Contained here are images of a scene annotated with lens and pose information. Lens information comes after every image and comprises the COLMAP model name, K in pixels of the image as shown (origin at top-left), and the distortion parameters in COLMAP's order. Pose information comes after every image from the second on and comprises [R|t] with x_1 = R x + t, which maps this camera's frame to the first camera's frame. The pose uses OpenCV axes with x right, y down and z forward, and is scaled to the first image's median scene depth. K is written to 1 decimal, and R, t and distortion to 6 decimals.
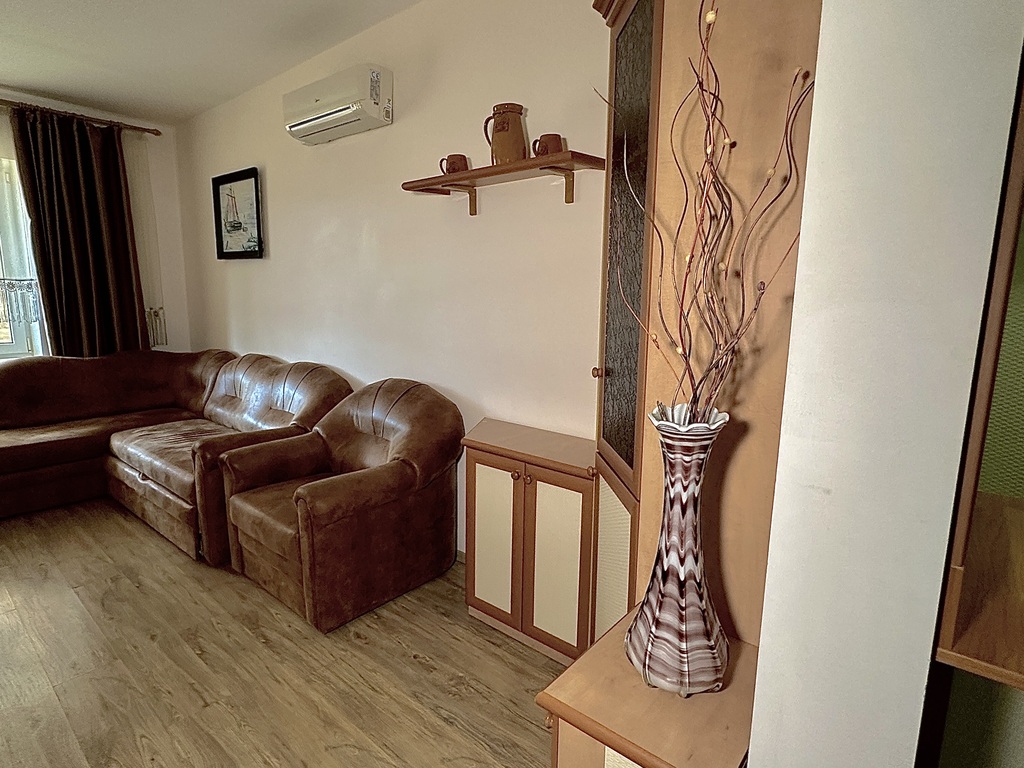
lens RADIAL K [[548.7, 0, 518.2], [0, 548.7, 385.6], [0, 0, 1]] dist [-0.000494, -0.000668]
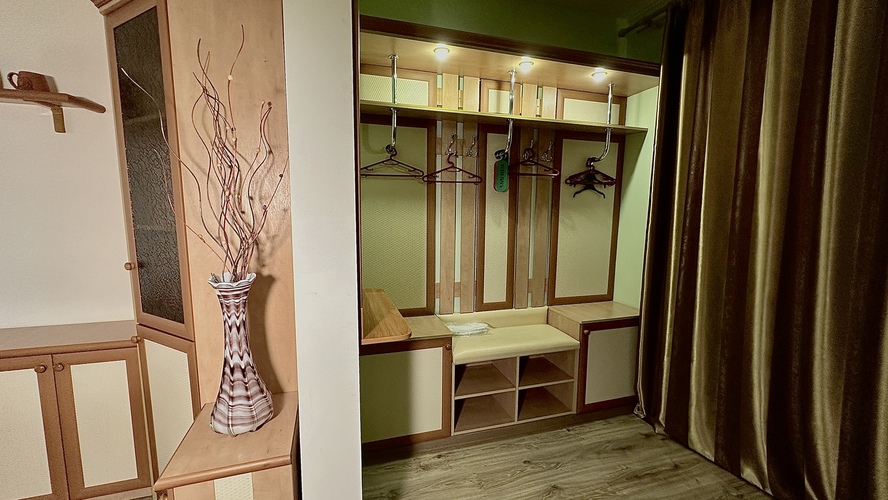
lens RADIAL K [[361.7, 0, 448.8], [0, 361.7, 250.2], [0, 0, 1]] dist [-0.003716, -0.000716]
pose [[0.542749, -0.109796, 0.832688, -0.113364], [0.135562, 0.989871, 0.042161, 0.004302], [-0.828883, 0.089998, 0.552136, -0.102281]]
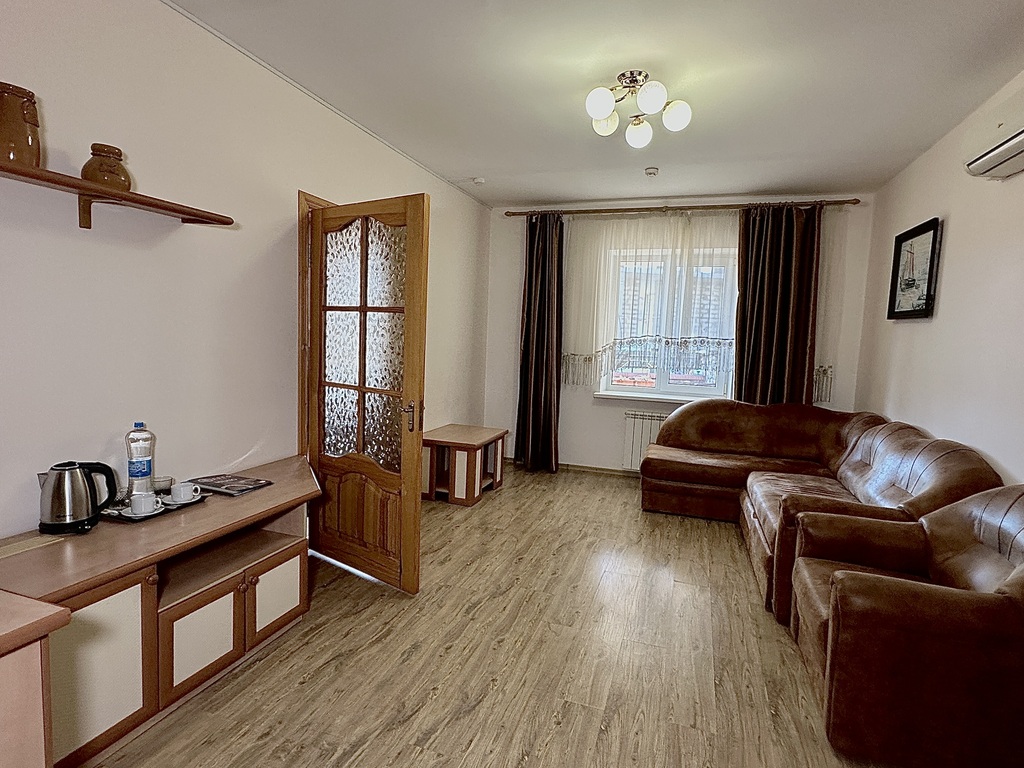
lens RADIAL K [[548.7, 0, 504.6], [0, 548.7, 380.7], [0, 0, 1]] dist [-0.000494, -0.000668]
pose [[0.357753, 0.079579, -0.930419, 0.176048], [-0.185965, 0.982477, 0.012527, -0.023376], [0.915112, 0.168544, 0.366282, 0.101447]]
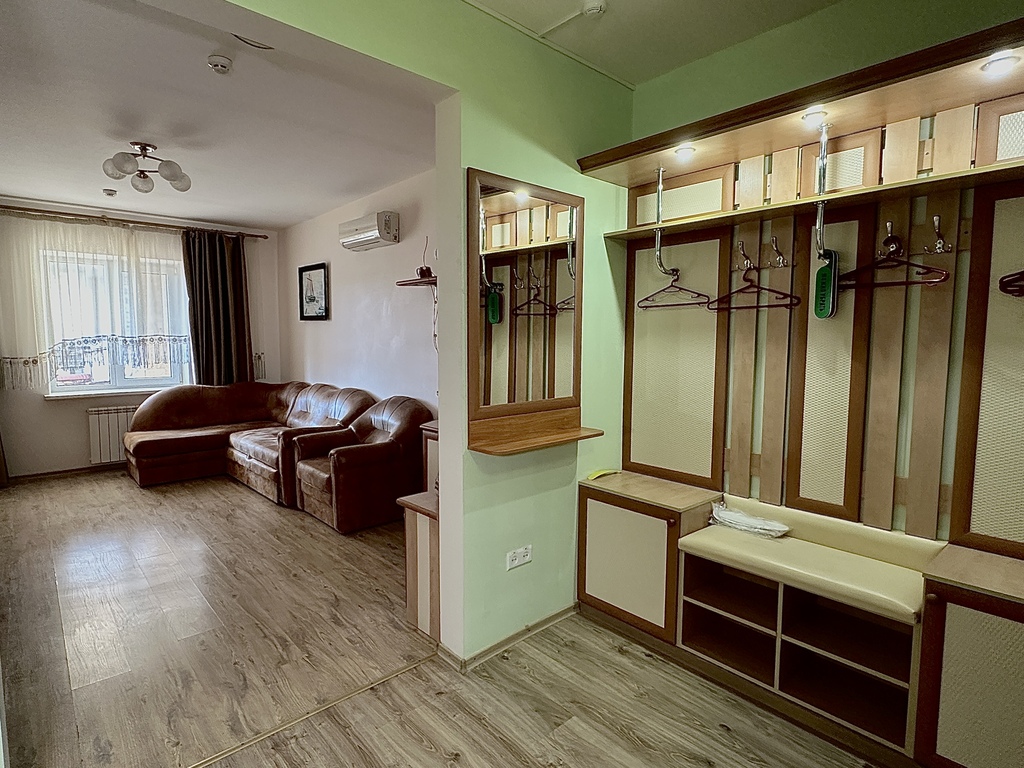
lens RADIAL K [[548.7, 0, 512.8], [0, 548.7, 388.1], [0, 0, 1]] dist [-0.000494, -0.000668]
pose [[0.990529, 0.002078, -0.137289, 0.366483], [-0.012422, 0.997141, -0.074530, 0.089473], [0.136741, 0.075530, 0.987723, -0.603461]]
